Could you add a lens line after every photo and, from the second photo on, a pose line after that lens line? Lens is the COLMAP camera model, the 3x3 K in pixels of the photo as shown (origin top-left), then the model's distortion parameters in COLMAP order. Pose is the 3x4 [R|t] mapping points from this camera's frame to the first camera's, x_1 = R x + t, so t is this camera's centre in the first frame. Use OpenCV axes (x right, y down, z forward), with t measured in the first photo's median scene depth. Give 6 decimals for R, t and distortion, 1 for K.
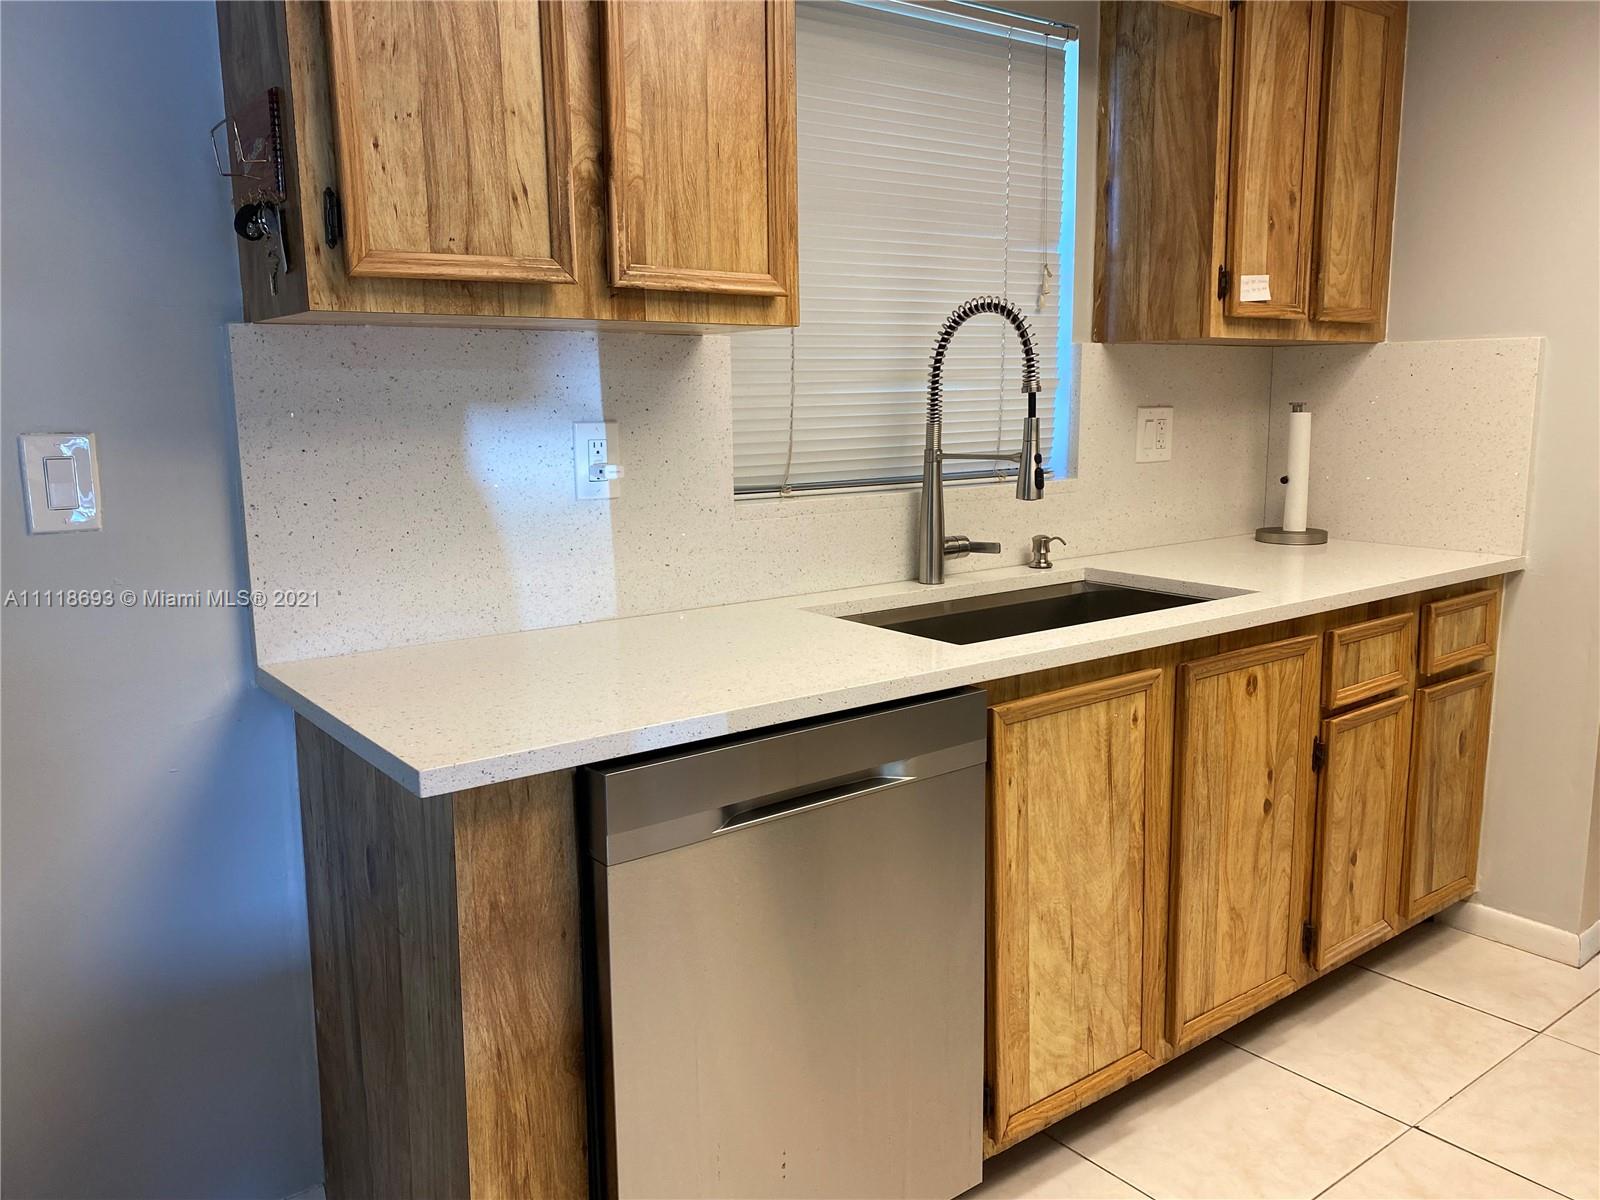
lens RADIAL K [[1218.6, 0, 814.2], [0, 1218.6, 599.1], [0, 0, 1]] dist [0.021142, -0.021832]
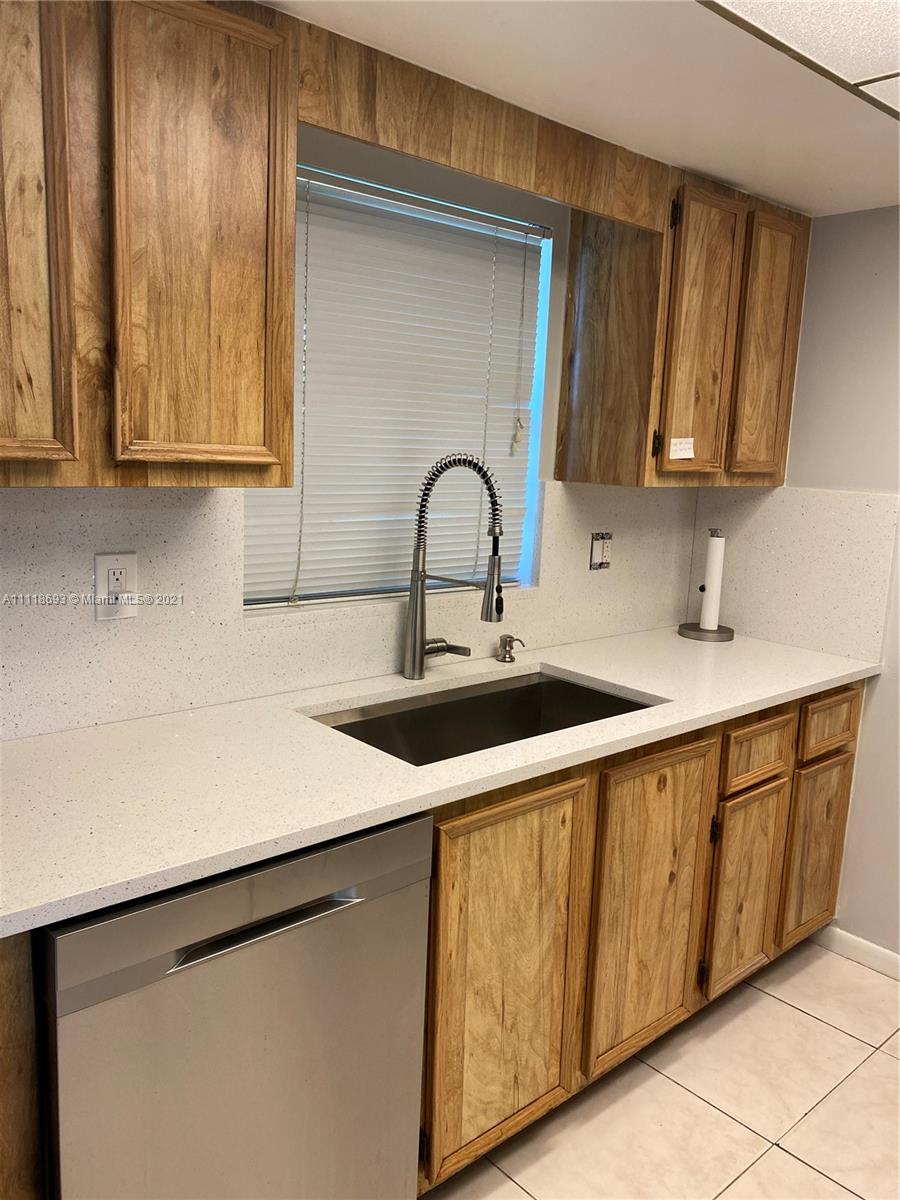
lens RADIAL K [[914.0, 0, 439.6], [0, 914.0, 594.1], [0, 0, 1]] dist [0.021142, -0.021832]
pose [[0.996524, 0.041865, 0.072026, 0.056175], [-0.041814, 0.999123, -0.002219, -0.100616], [-0.072056, -0.000800, 0.997400, 0.090256]]
